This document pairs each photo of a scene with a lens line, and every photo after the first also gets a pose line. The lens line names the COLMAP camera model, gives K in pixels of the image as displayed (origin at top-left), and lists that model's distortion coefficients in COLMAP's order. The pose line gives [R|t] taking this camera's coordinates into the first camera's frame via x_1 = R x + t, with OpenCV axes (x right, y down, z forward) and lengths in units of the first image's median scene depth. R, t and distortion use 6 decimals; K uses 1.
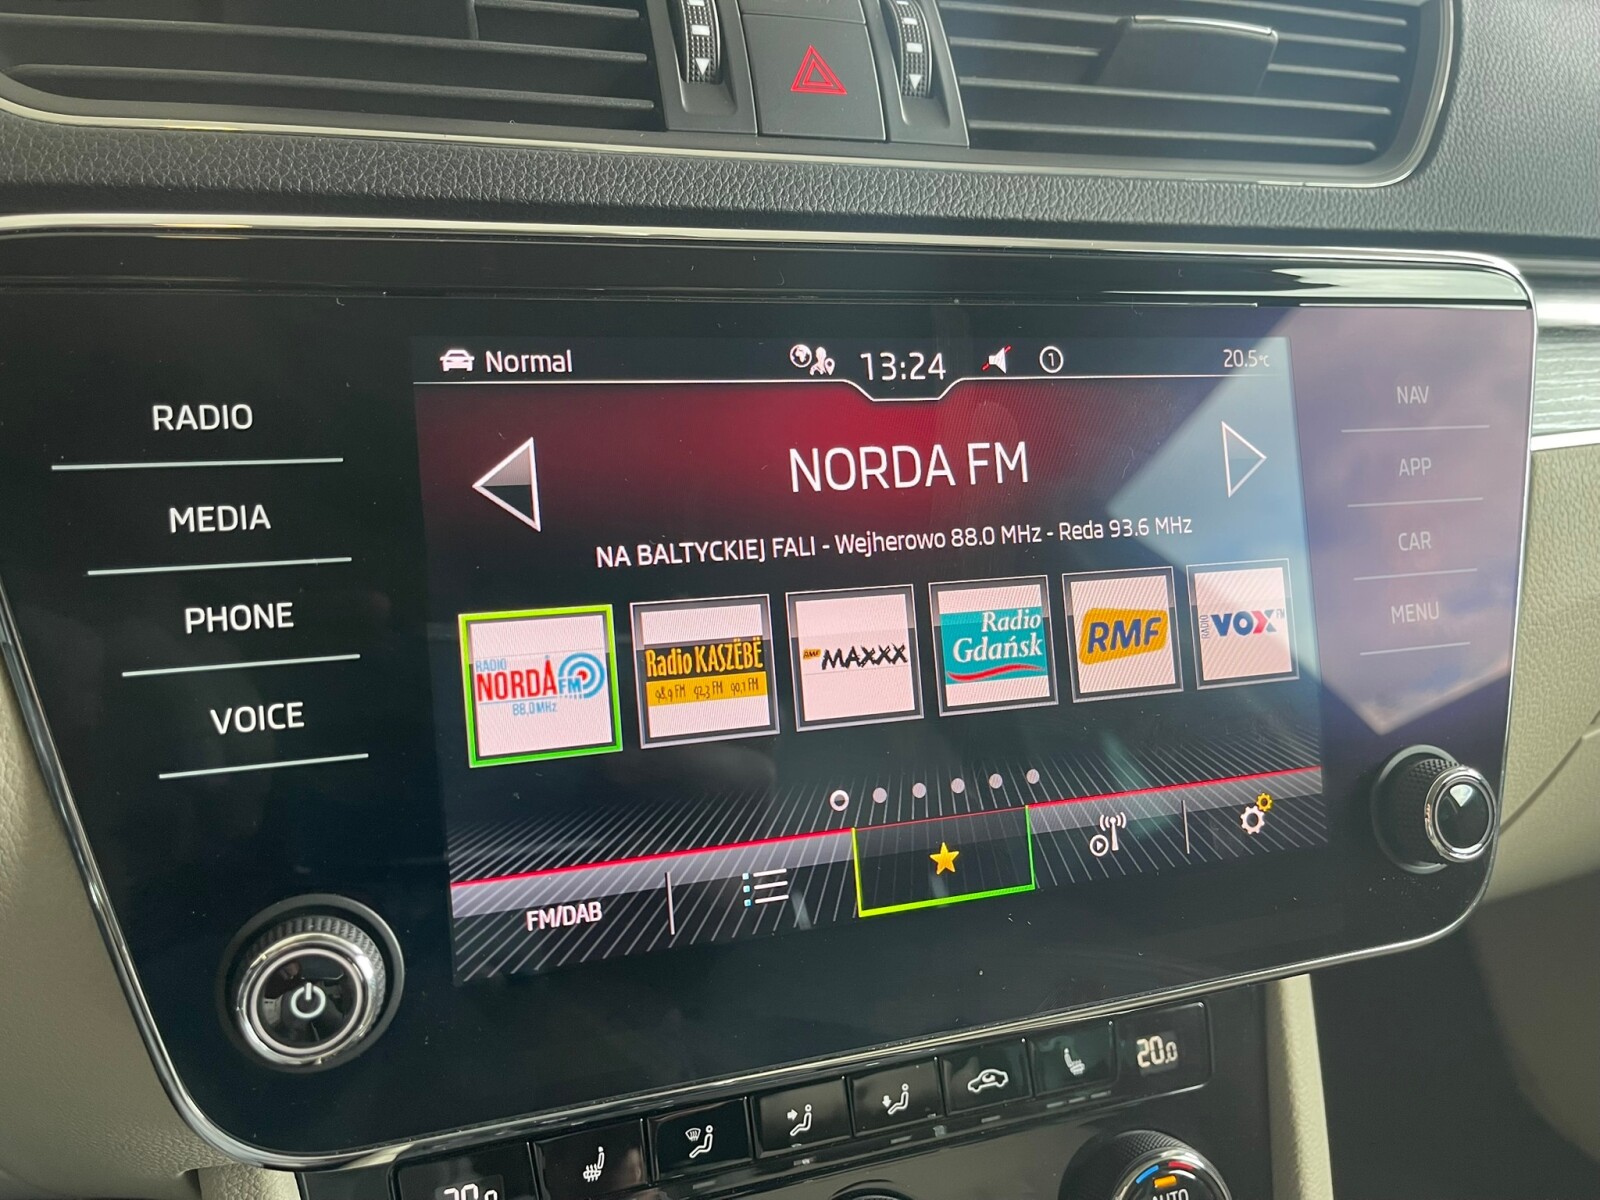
lens RADIAL K [[1220.1, 0, 795.8], [0, 1220.1, 611.8], [0, 0, 1]] dist [0.054781, -0.068634]
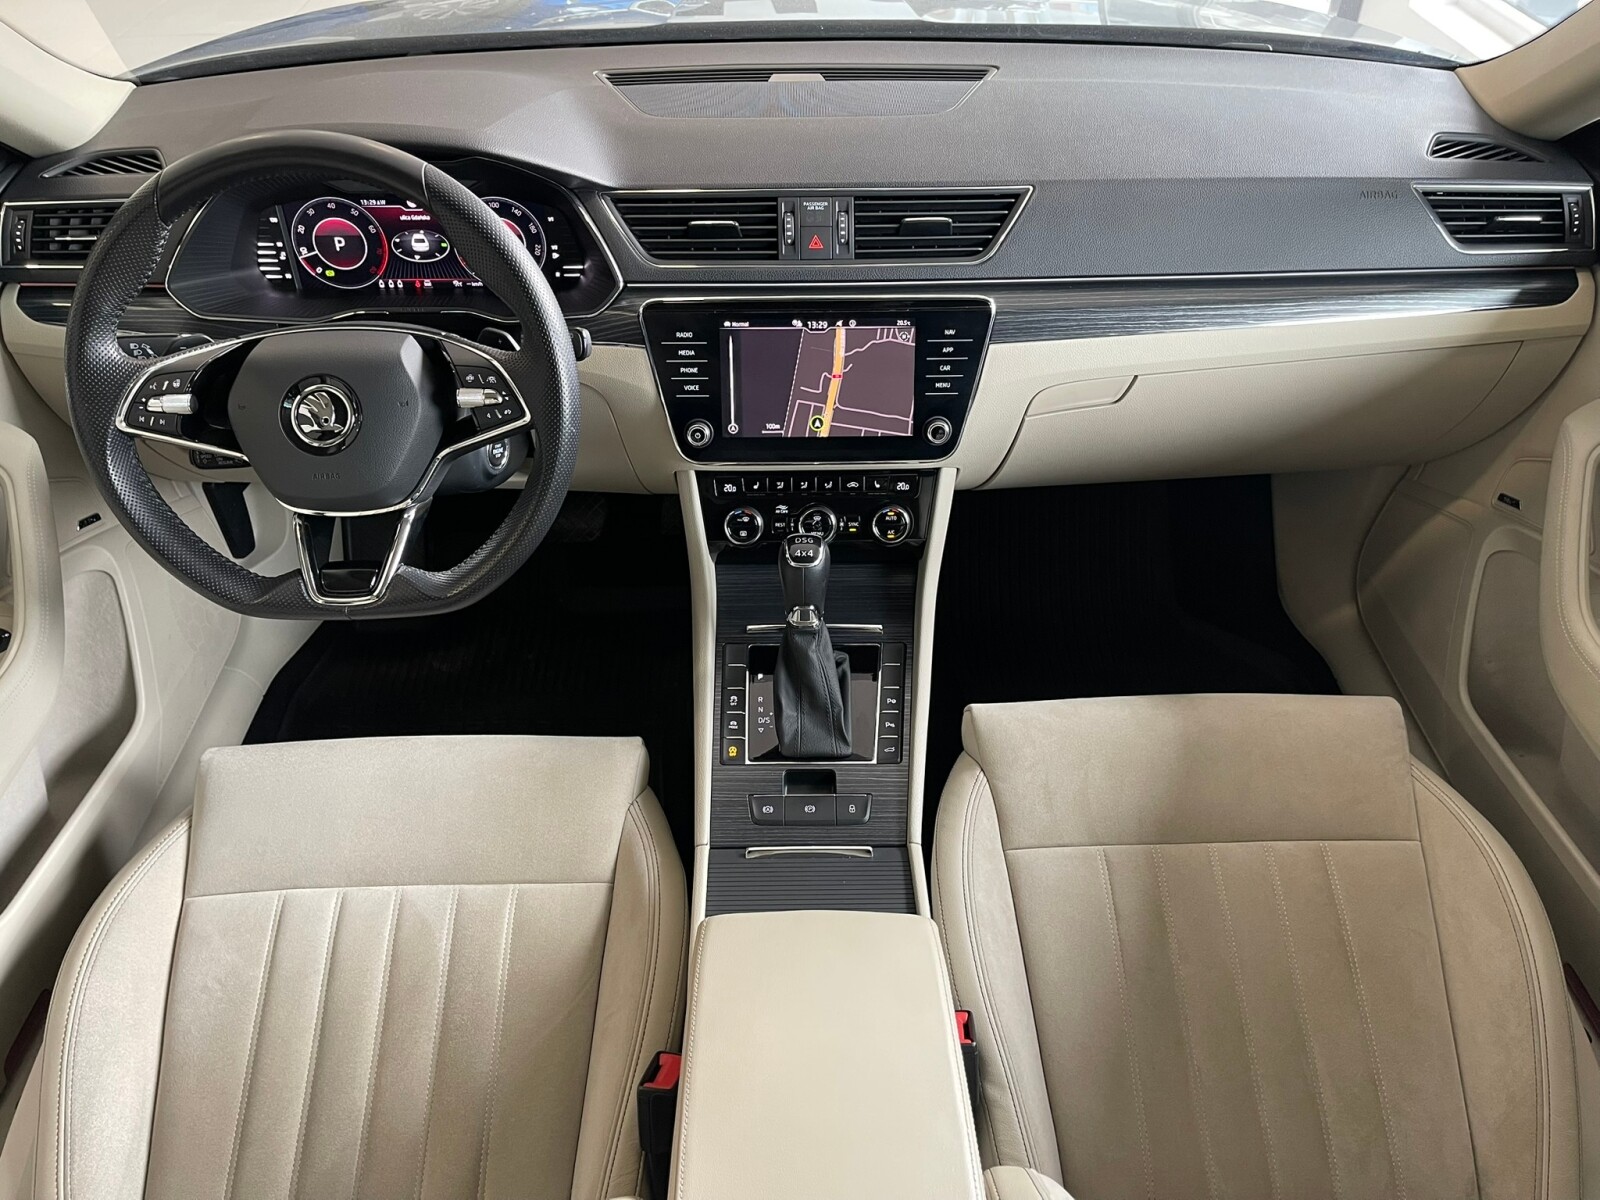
lens RADIAL K [[1220.1, 0, 804.9], [0, 1220.1, 588.7], [0, 0, 1]] dist [0.054781, -0.068634]
pose [[0.950209, 0.160315, -0.267212, 1.505286], [-0.063092, 0.938727, 0.338838, -0.861825], [0.305160, -0.305108, 0.902101, -3.692943]]
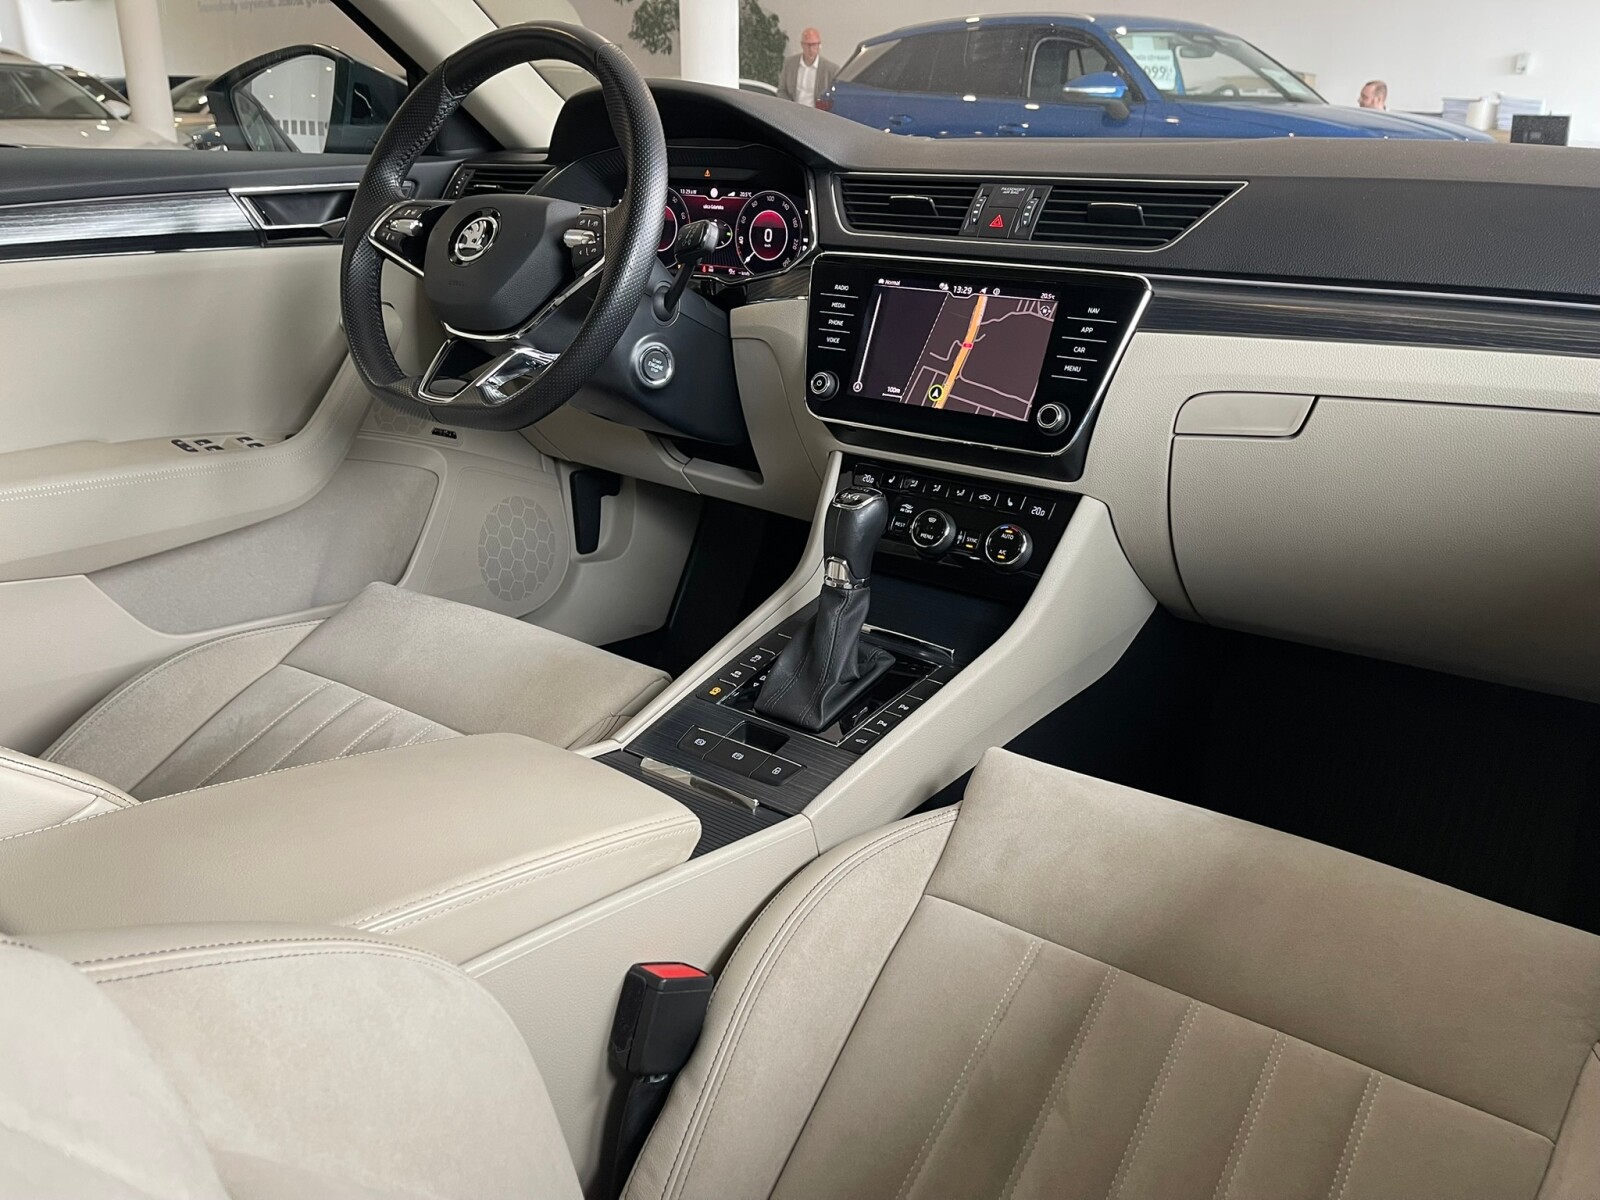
lens RADIAL K [[1220.1, 0, 792.2], [0, 1220.1, 597.3], [0, 0, 1]] dist [0.054781, -0.068634]
pose [[0.571371, 0.251338, -0.781258, 3.563036], [-0.270714, 0.956390, 0.109694, 0.558174], [0.774758, 0.148821, 0.614494, -2.094468]]
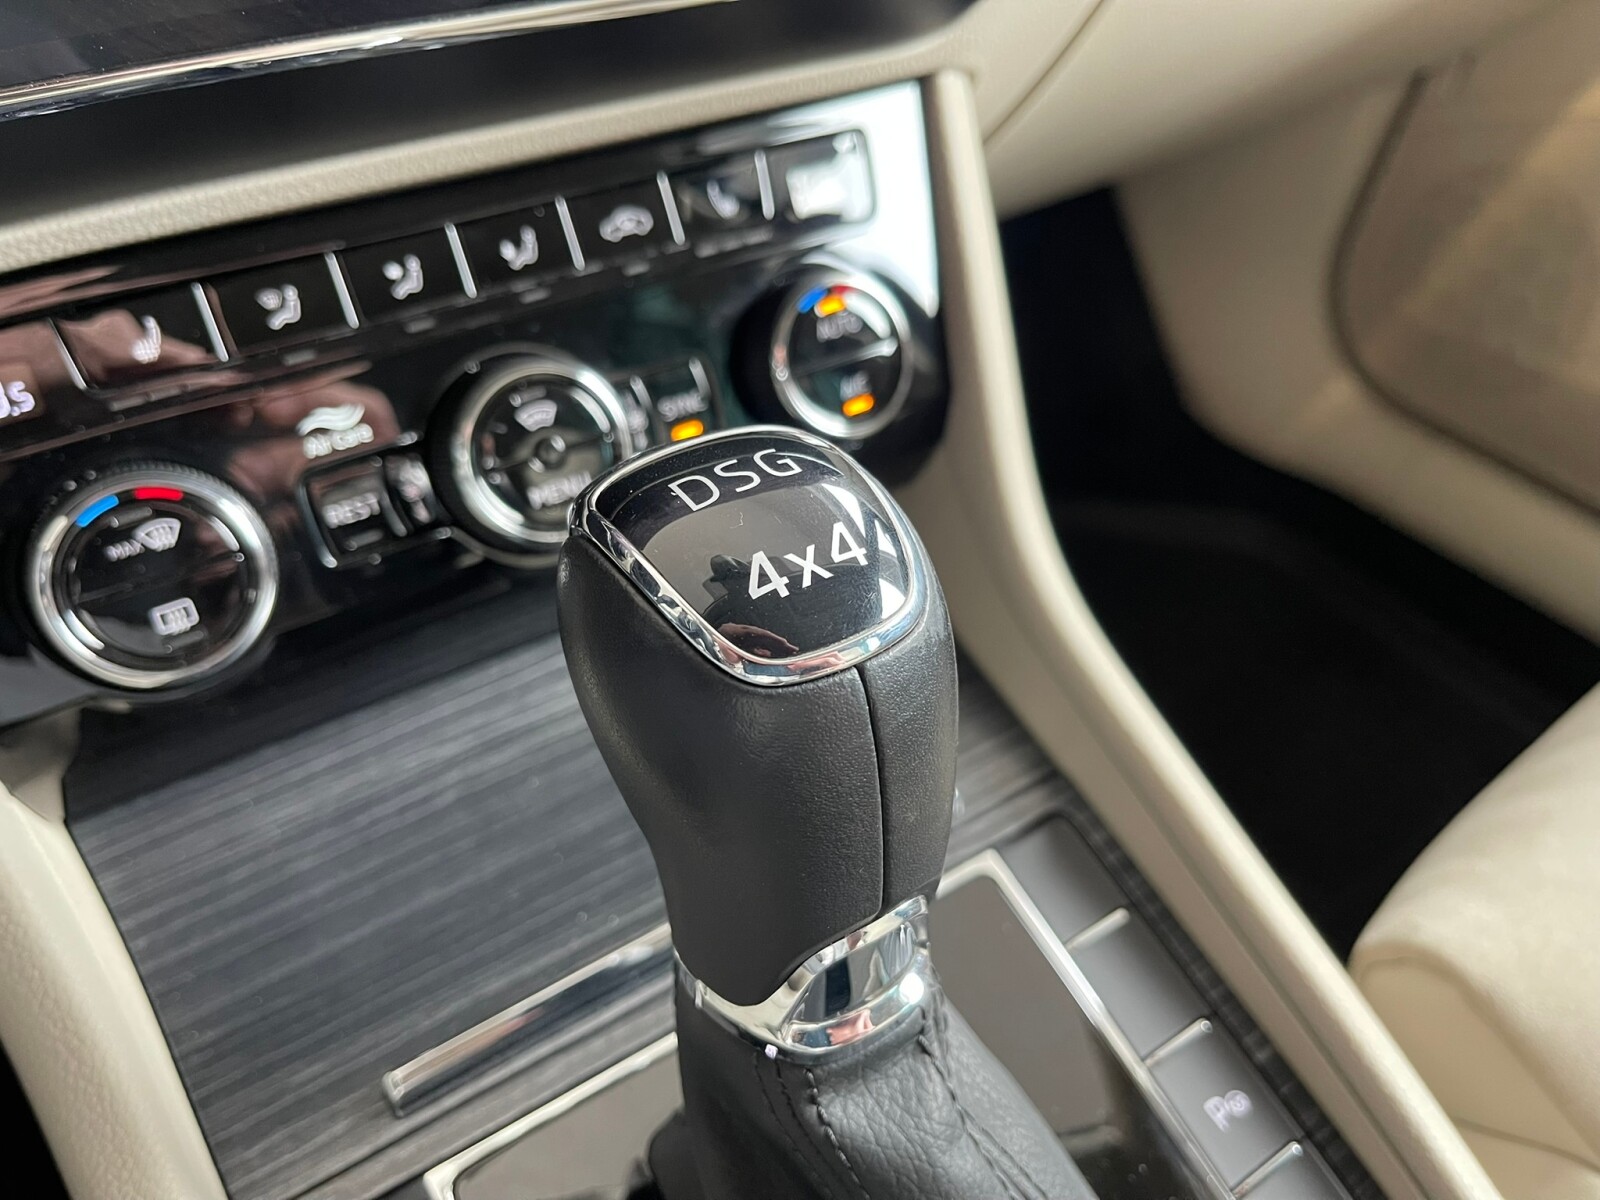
lens RADIAL K [[1220.1, 0, 772.0], [0, 1220.1, 621.9], [0, 0, 1]] dist [0.054781, -0.068634]
pose [[0.965478, -0.191118, 0.176994, 0.064962], [0.112852, 0.919290, 0.377055, 0.429981], [-0.234771, -0.344064, 0.909122, 0.122161]]
